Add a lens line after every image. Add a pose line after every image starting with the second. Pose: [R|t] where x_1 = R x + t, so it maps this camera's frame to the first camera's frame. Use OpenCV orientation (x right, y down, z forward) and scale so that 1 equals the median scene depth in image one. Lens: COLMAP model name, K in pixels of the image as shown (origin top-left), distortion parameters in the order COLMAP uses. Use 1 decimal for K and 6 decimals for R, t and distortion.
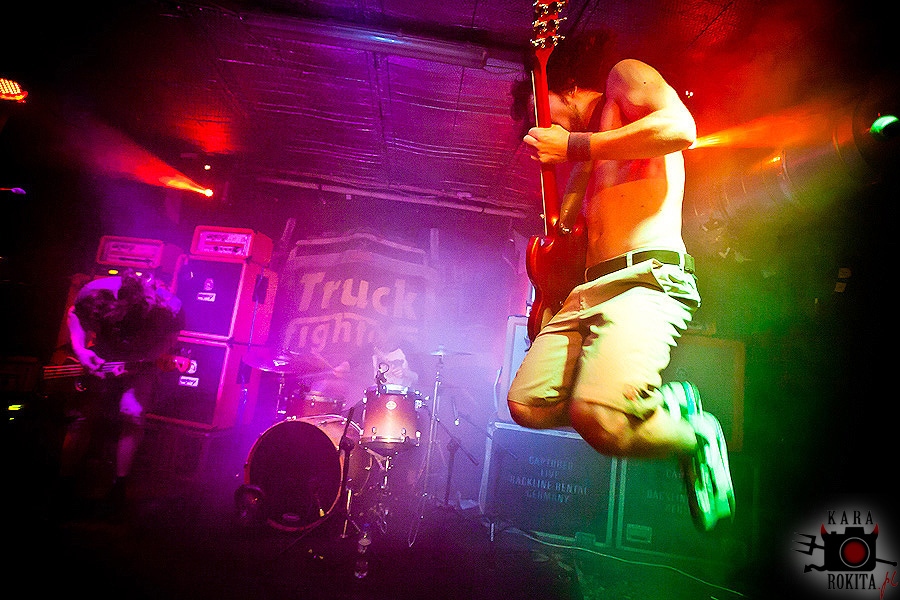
lens RADIAL K [[412.8, 0, 450.0], [0, 412.8, 300.0], [0, 0, 1]] dist [-0.065299, 0.030160]
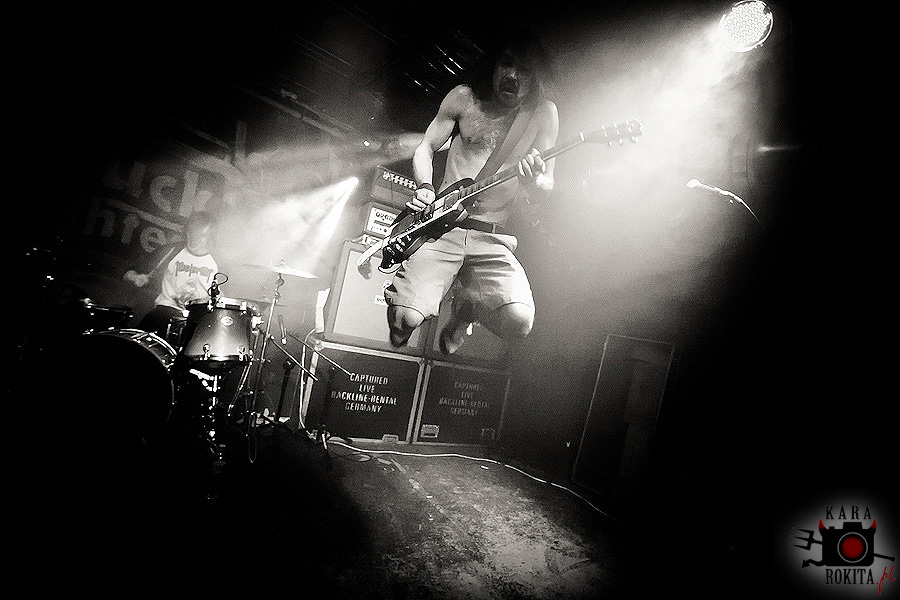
lens RADIAL K [[412.8, 0, 450.0], [0, 412.8, 300.0], [0, 0, 1]] dist [-0.065299, 0.030160]
pose [[0.806786, 0.078362, 0.585624, -0.254300], [-0.183804, 0.975272, 0.122718, 0.011478], [-0.561526, -0.206647, 0.801240, 0.020210]]
